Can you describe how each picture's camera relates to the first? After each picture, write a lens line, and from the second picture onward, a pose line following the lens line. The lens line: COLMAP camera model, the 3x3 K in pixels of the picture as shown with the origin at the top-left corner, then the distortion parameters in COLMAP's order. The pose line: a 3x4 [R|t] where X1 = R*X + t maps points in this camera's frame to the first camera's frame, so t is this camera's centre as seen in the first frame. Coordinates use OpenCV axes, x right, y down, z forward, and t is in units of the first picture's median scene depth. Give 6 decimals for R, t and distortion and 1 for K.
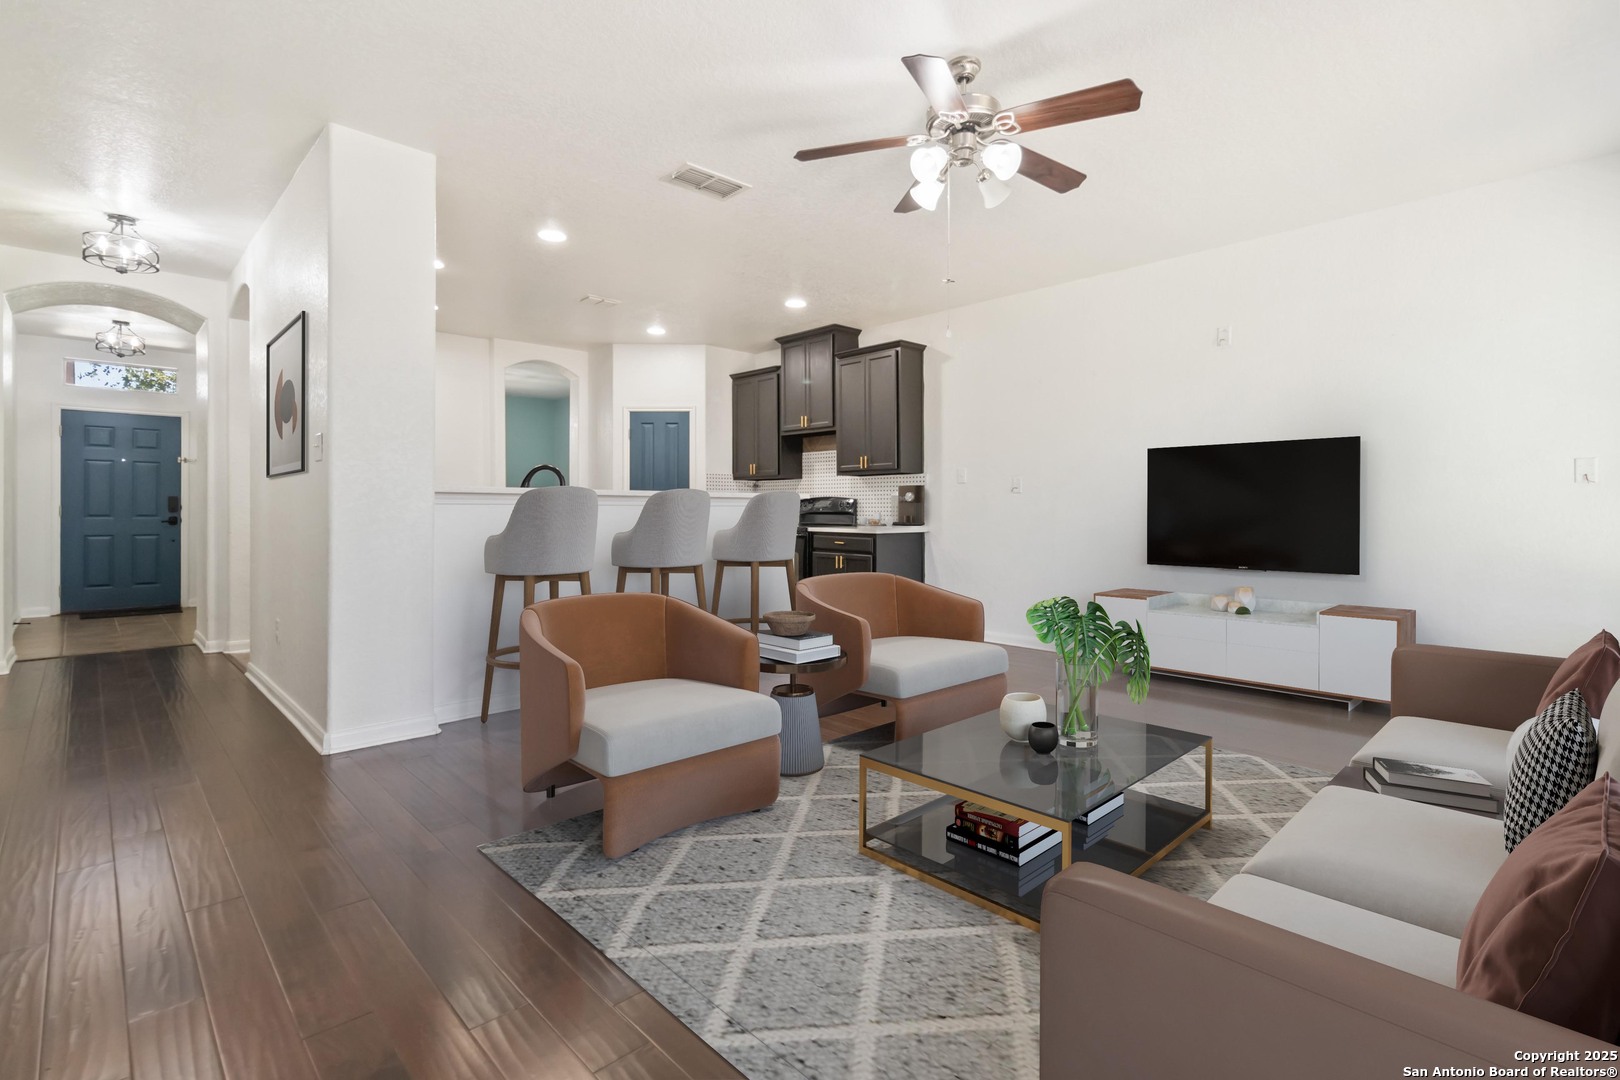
lens RADIAL K [[755.0, 0, 819.4], [0, 755.0, 520.6], [0, 0, 1]] dist [0.000623, 0.000743]
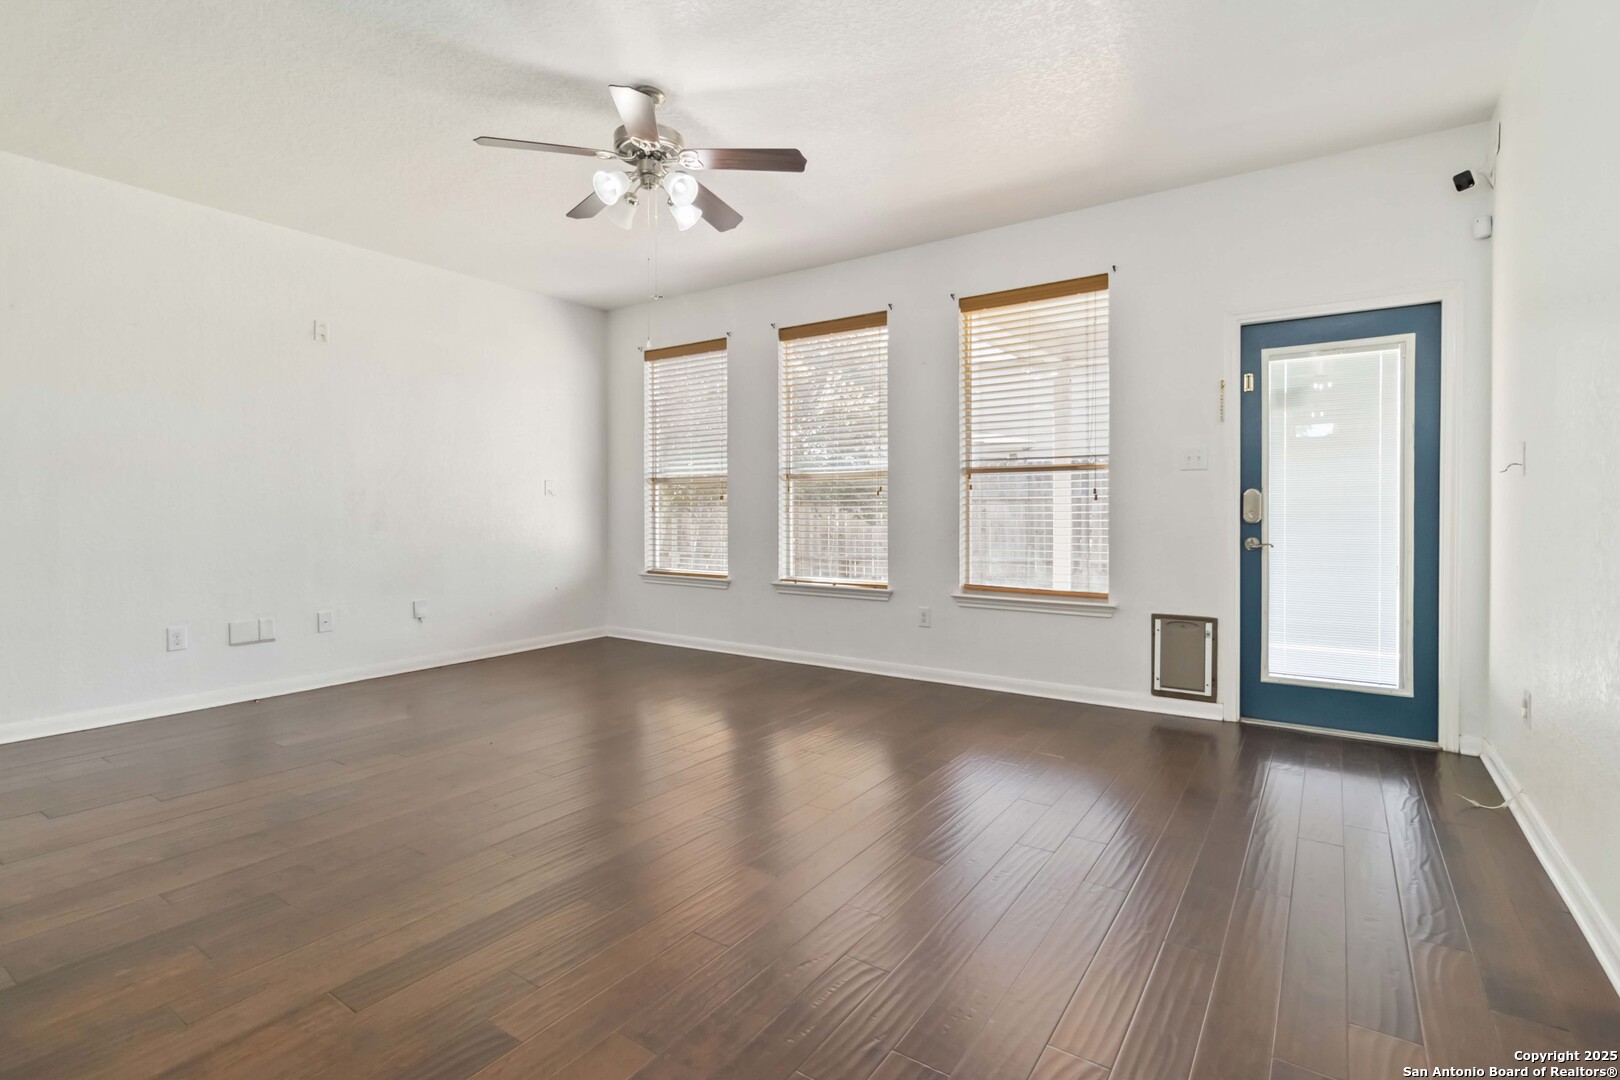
lens RADIAL K [[787.2, 0, 804.6], [0, 787.2, 525.5], [0, 0, 1]] dist [0.020788, 0.000241]
pose [[-0.208657, -0.019130, 0.977802, -0.471266], [0.015347, 0.999622, 0.022832, -0.009292], [-0.977868, 0.019771, -0.208285, 0.509702]]
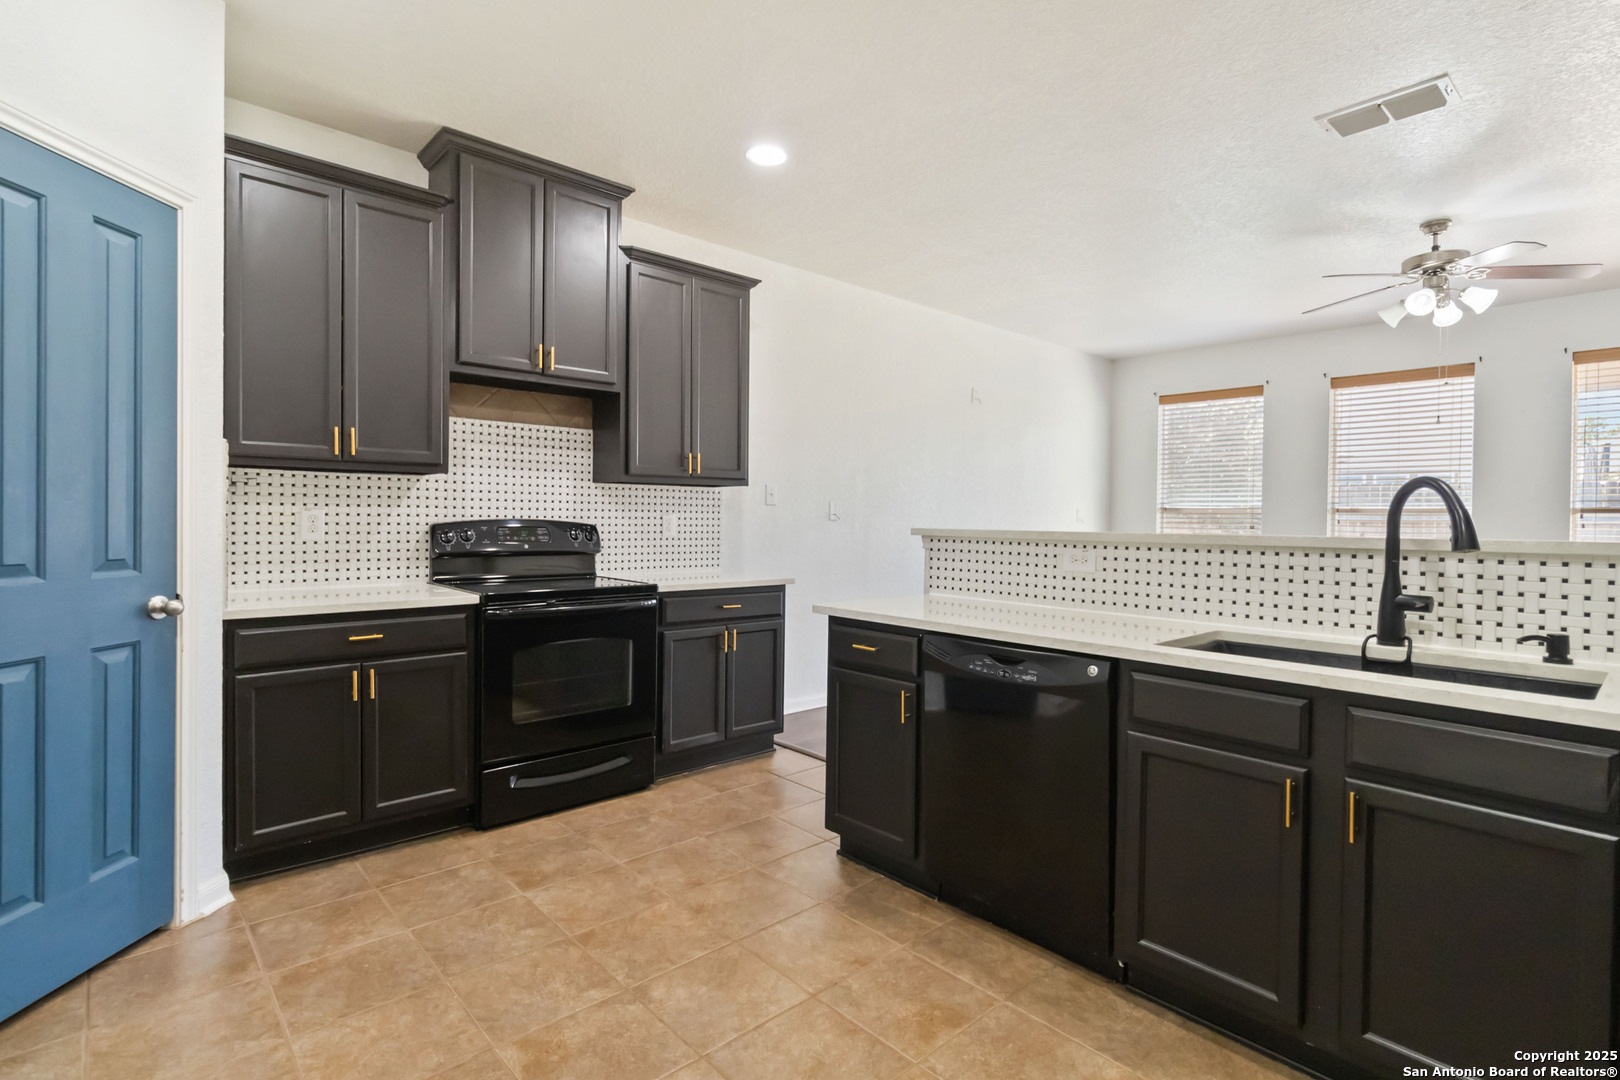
lens RADIAL K [[783.6, 0, 818.2], [0, 783.6, 528.8], [0, 0, 1]] dist [0.001458, 0.000097]
pose [[0.026045, -0.016400, 0.999526, -0.605708], [0.001679, 0.999865, 0.016362, -0.041931], [-0.999659, 0.001252, 0.026069, 1.006487]]
